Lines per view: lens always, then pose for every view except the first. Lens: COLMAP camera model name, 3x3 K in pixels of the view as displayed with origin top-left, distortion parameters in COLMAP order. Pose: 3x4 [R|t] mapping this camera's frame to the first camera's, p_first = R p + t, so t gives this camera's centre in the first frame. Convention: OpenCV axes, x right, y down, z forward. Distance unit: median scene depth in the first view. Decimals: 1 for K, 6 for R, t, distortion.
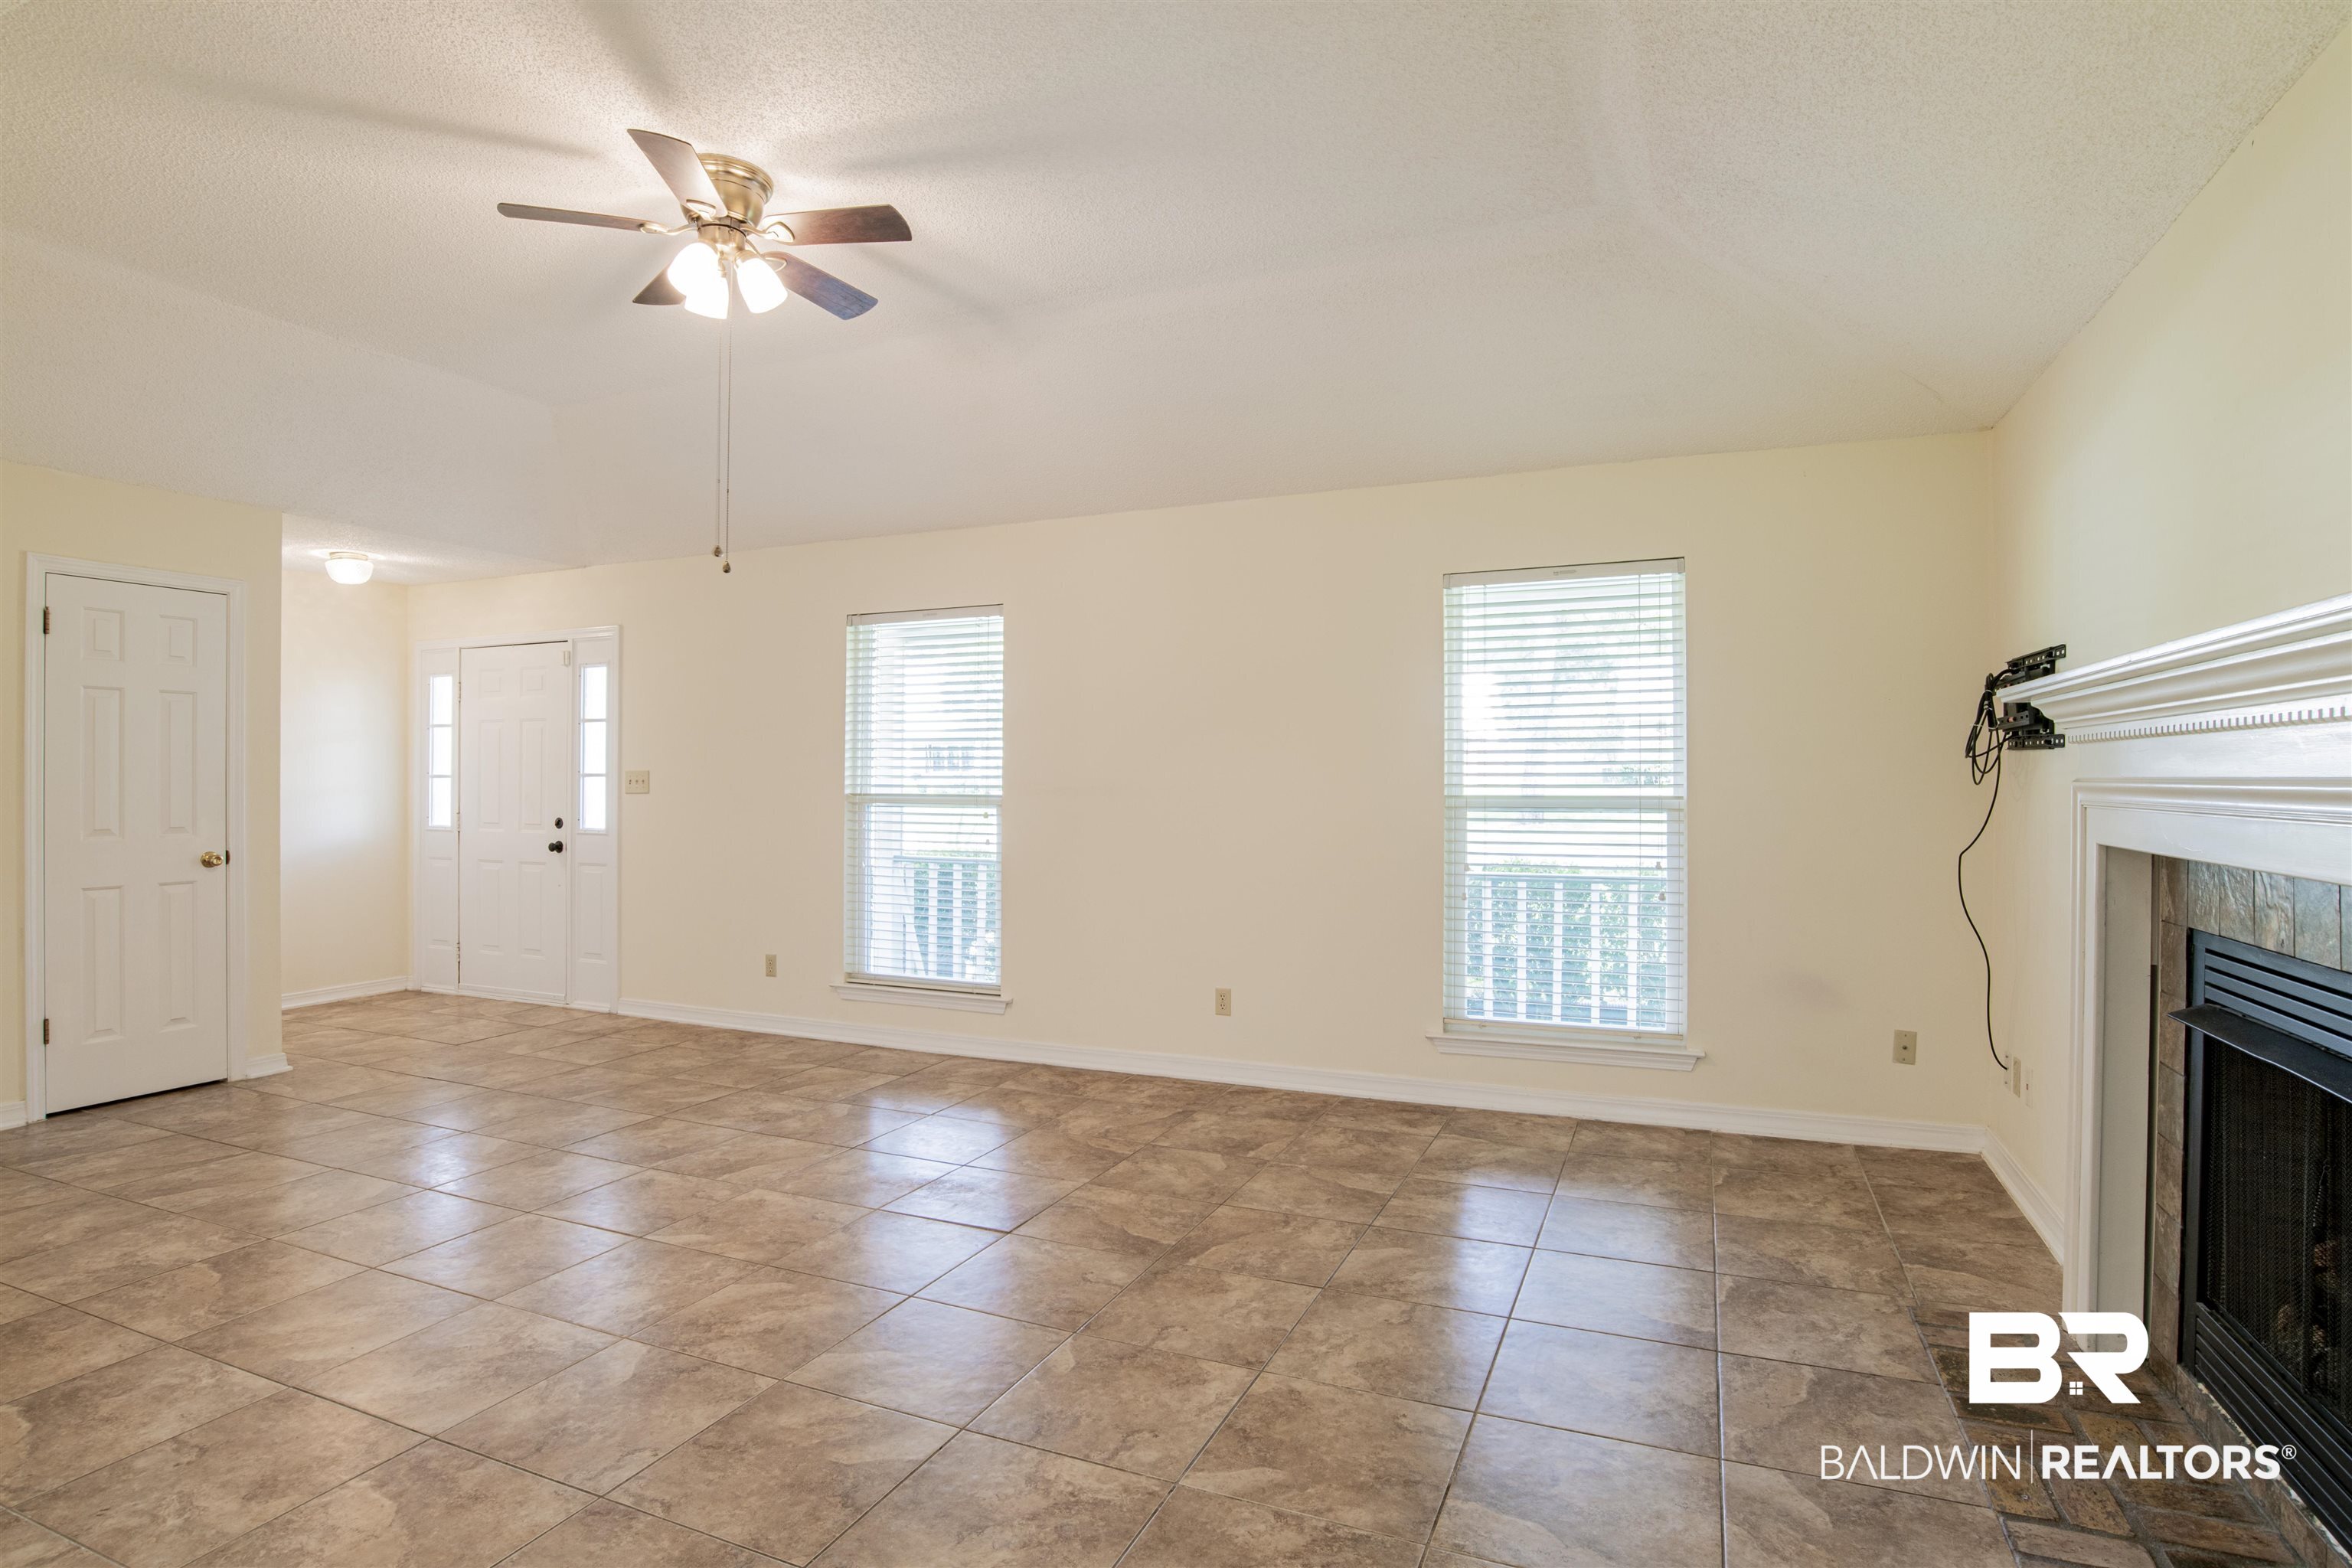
lens RADIAL K [[1196.0, 0, 1195.0], [0, 1196.0, 781.9], [0, 0, 1]] dist [-0.060914, 0.020339]
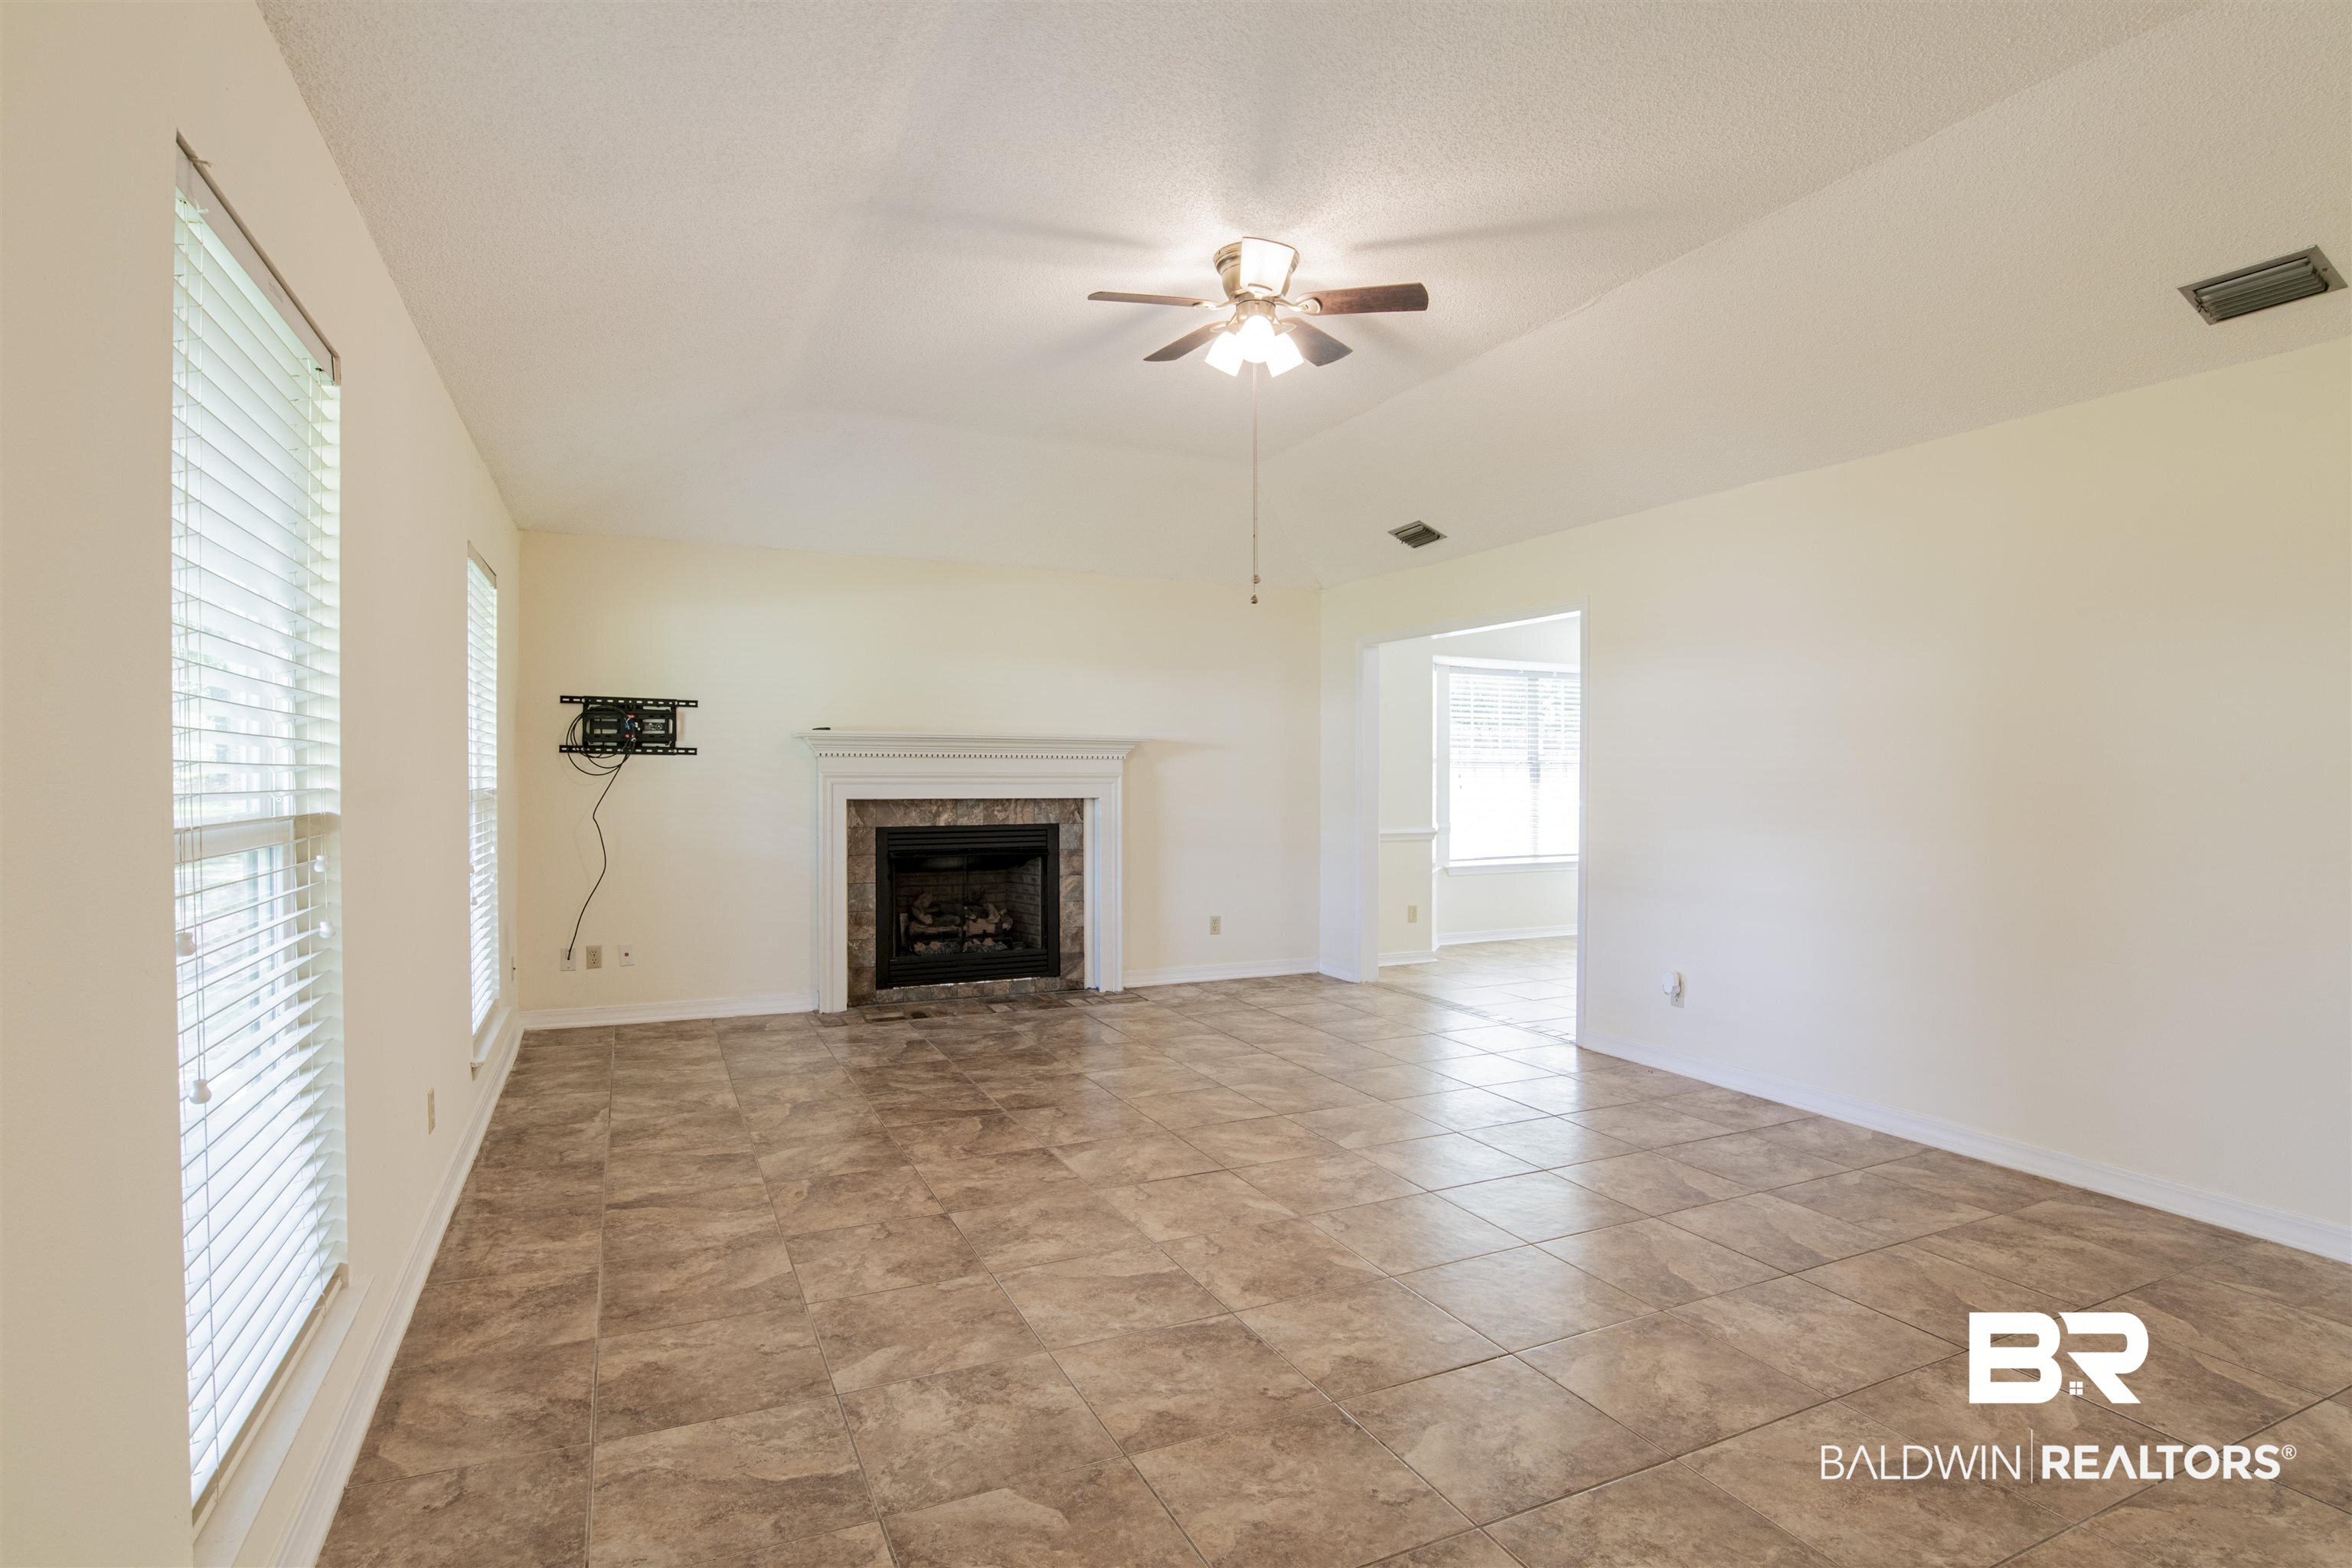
lens RADIAL K [[1196.0, 0, 1192.5], [0, 1196.0, 776.2], [0, 0, 1]] dist [-0.060914, 0.020339]
pose [[-0.746231, -0.005493, 0.665664, -0.862830], [-0.001416, 0.999977, 0.006664, -0.005696], [-0.665686, 0.004031, -0.746221, 1.448371]]
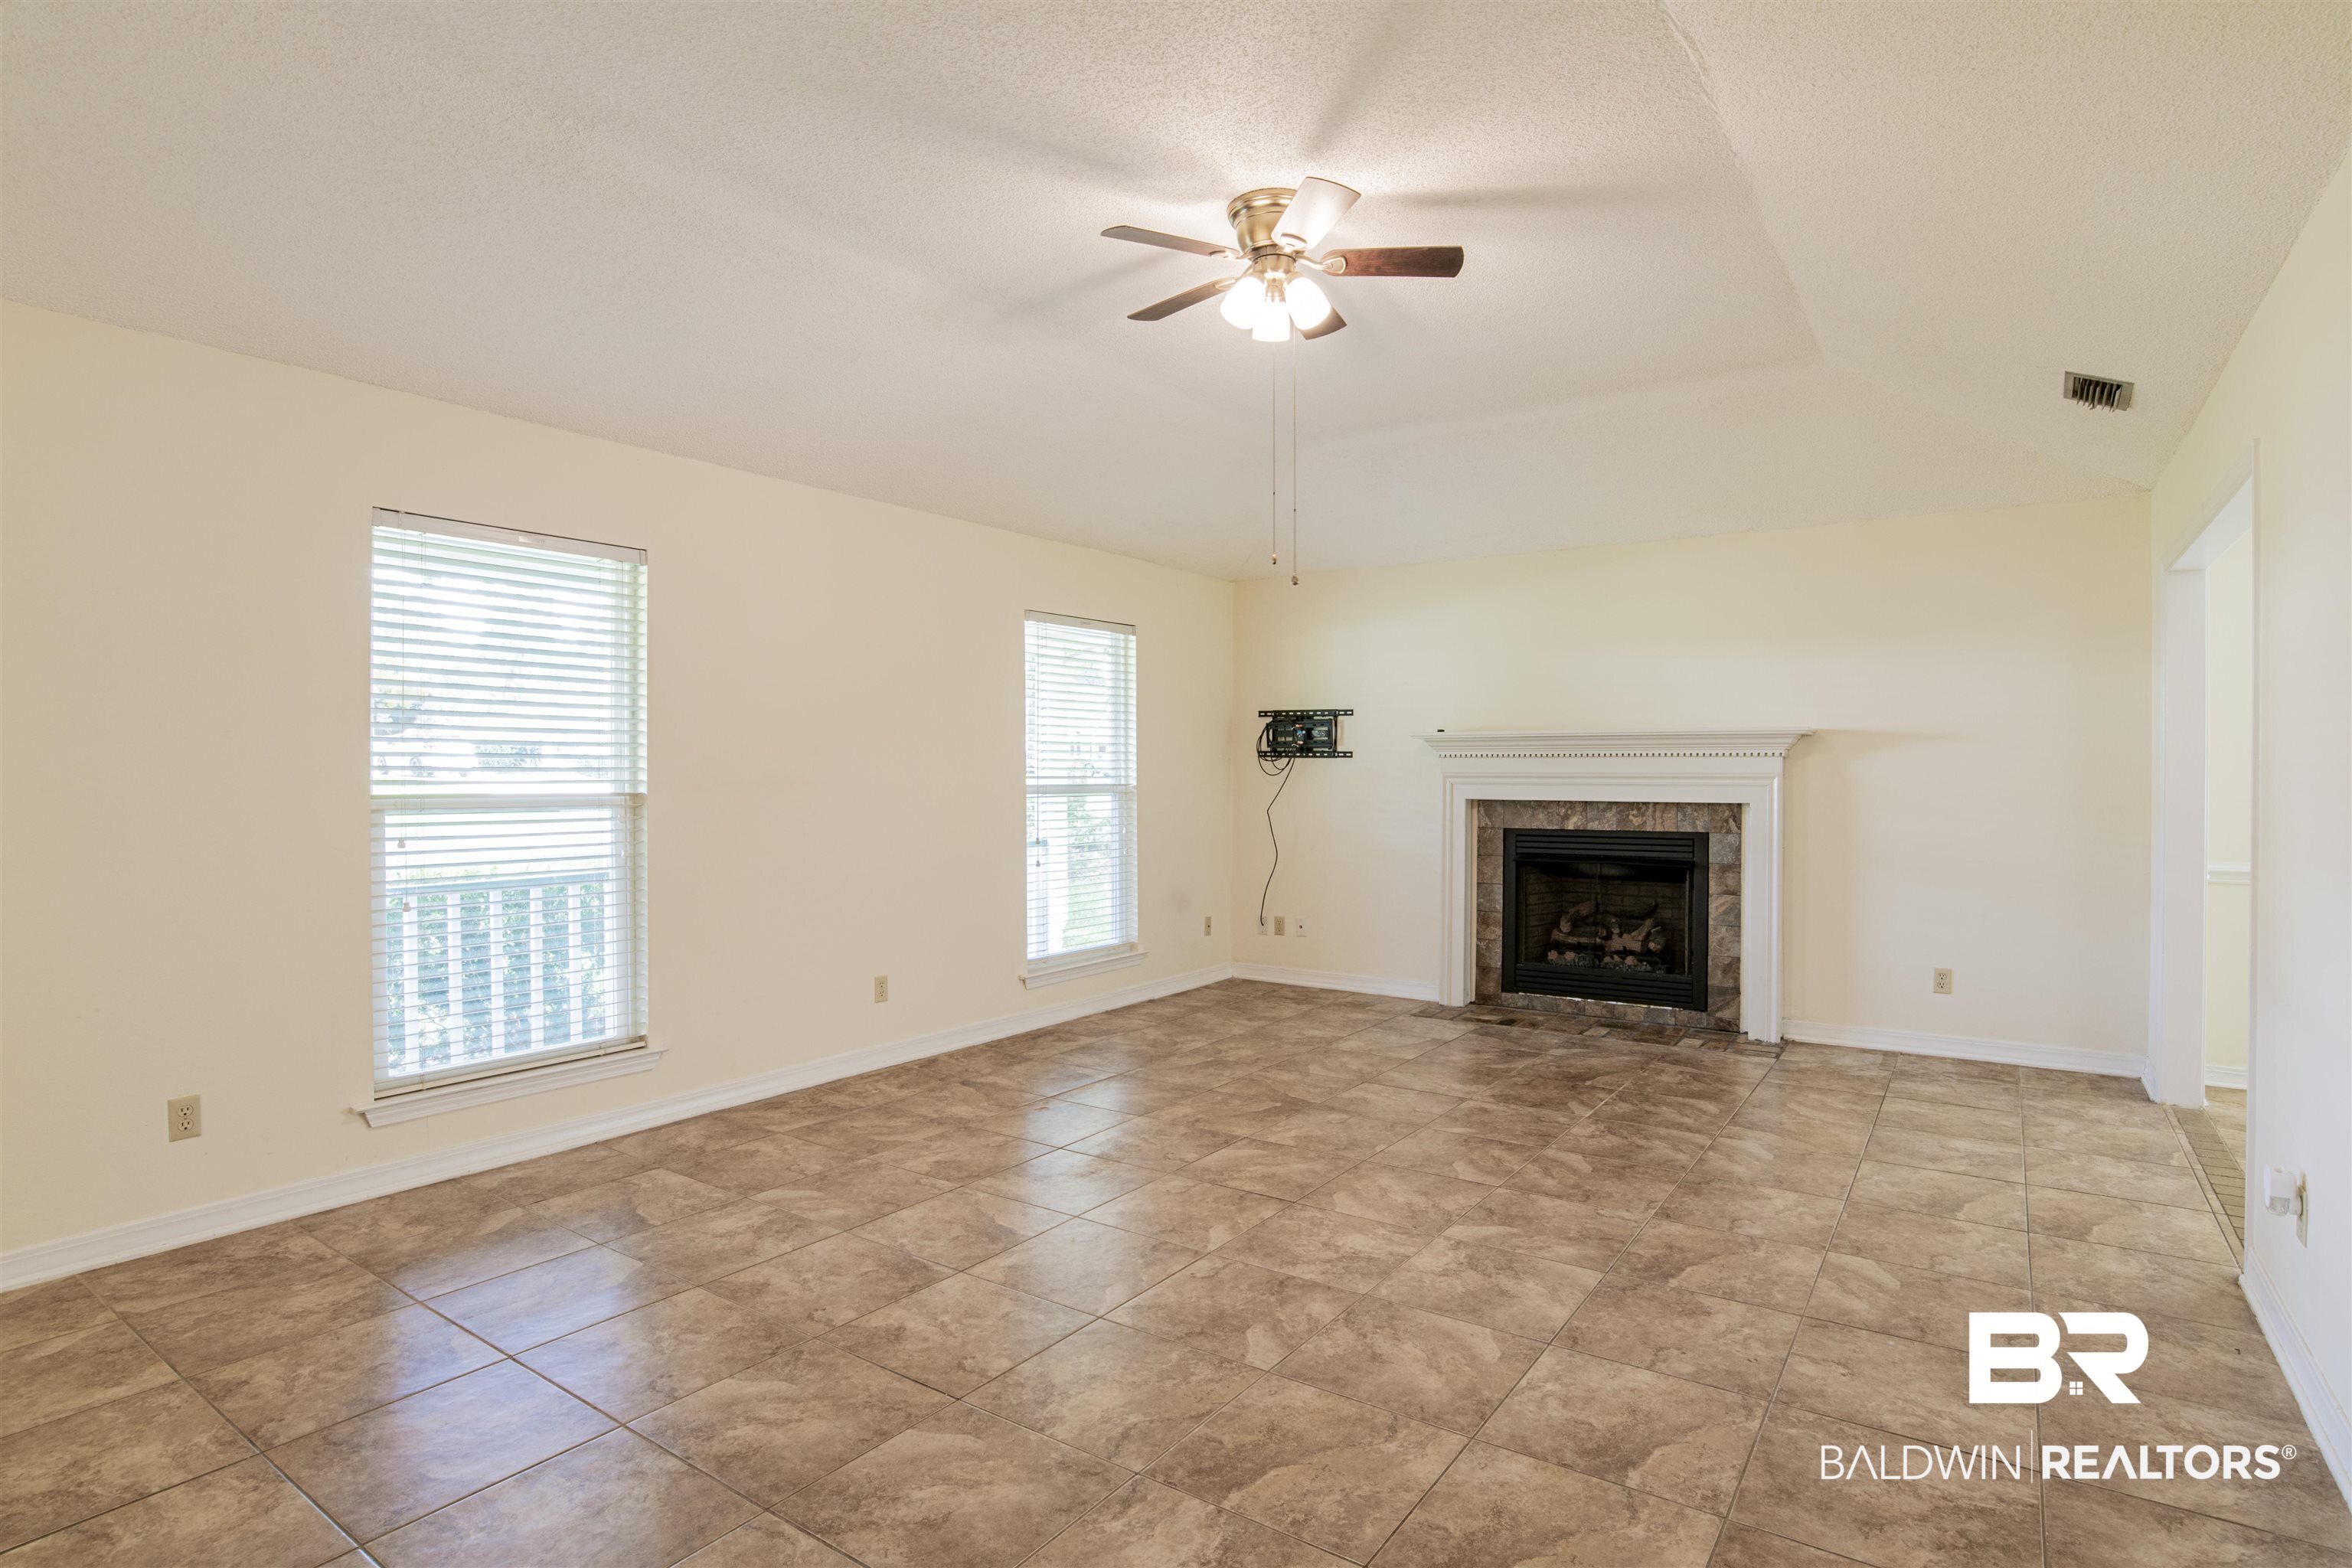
lens RADIAL K [[1196.0, 0, 1189.4], [0, 1196.0, 780.6], [0, 0, 1]] dist [-0.060914, 0.020339]
pose [[0.206822, -0.006447, 0.978357, -1.111318], [0.003297, 0.999977, 0.005893, 0.000052], [-0.978373, 0.002007, 0.206839, 0.640464]]
